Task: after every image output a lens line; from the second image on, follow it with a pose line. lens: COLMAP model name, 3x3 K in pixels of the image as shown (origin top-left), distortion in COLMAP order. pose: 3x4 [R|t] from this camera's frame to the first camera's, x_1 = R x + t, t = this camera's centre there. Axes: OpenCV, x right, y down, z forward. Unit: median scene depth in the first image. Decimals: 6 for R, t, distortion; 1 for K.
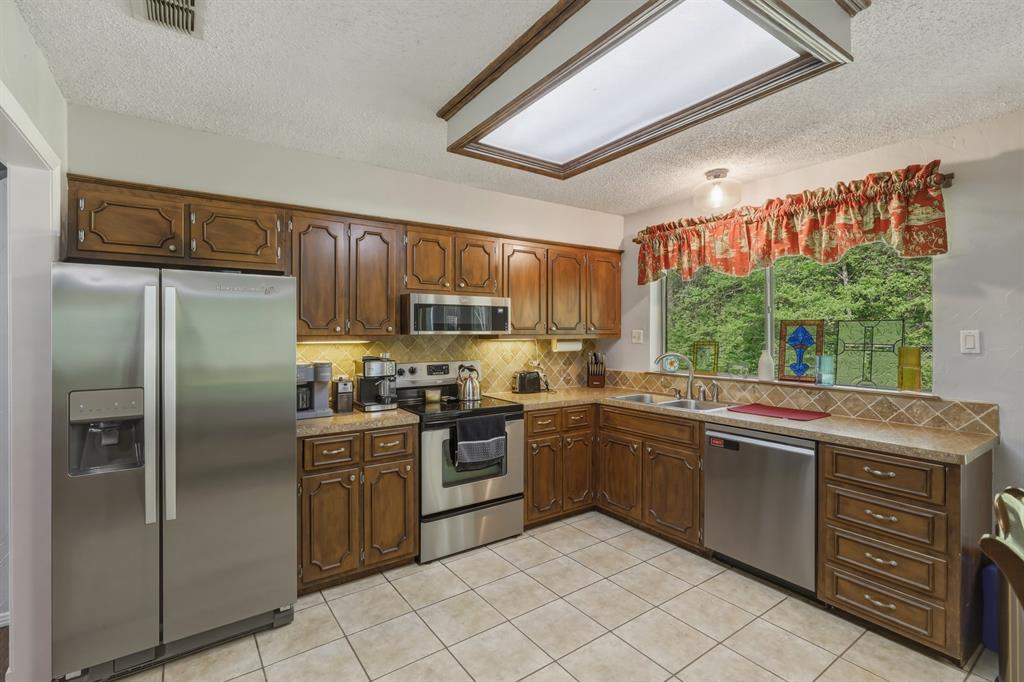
lens RADIAL K [[472.6, 0, 512.6], [0, 472.6, 338.0], [0, 0, 1]] dist [-0.000837, -0.000543]
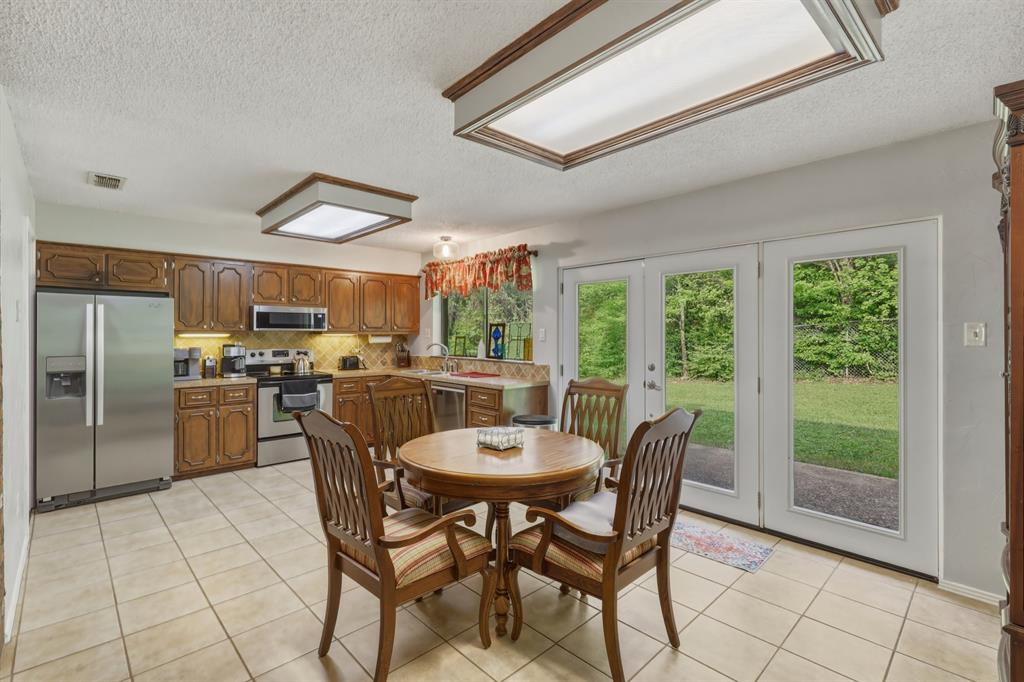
lens RADIAL K [[472.6, 0, 512.4], [0, 472.6, 336.0], [0, 0, 1]] dist [-0.000837, -0.000543]
pose [[0.988592, 0.001984, 0.150606, 0.432248], [-0.001290, 0.999988, -0.004704, 0.018269], [-0.150613, 0.004456, 0.988583, -0.772965]]
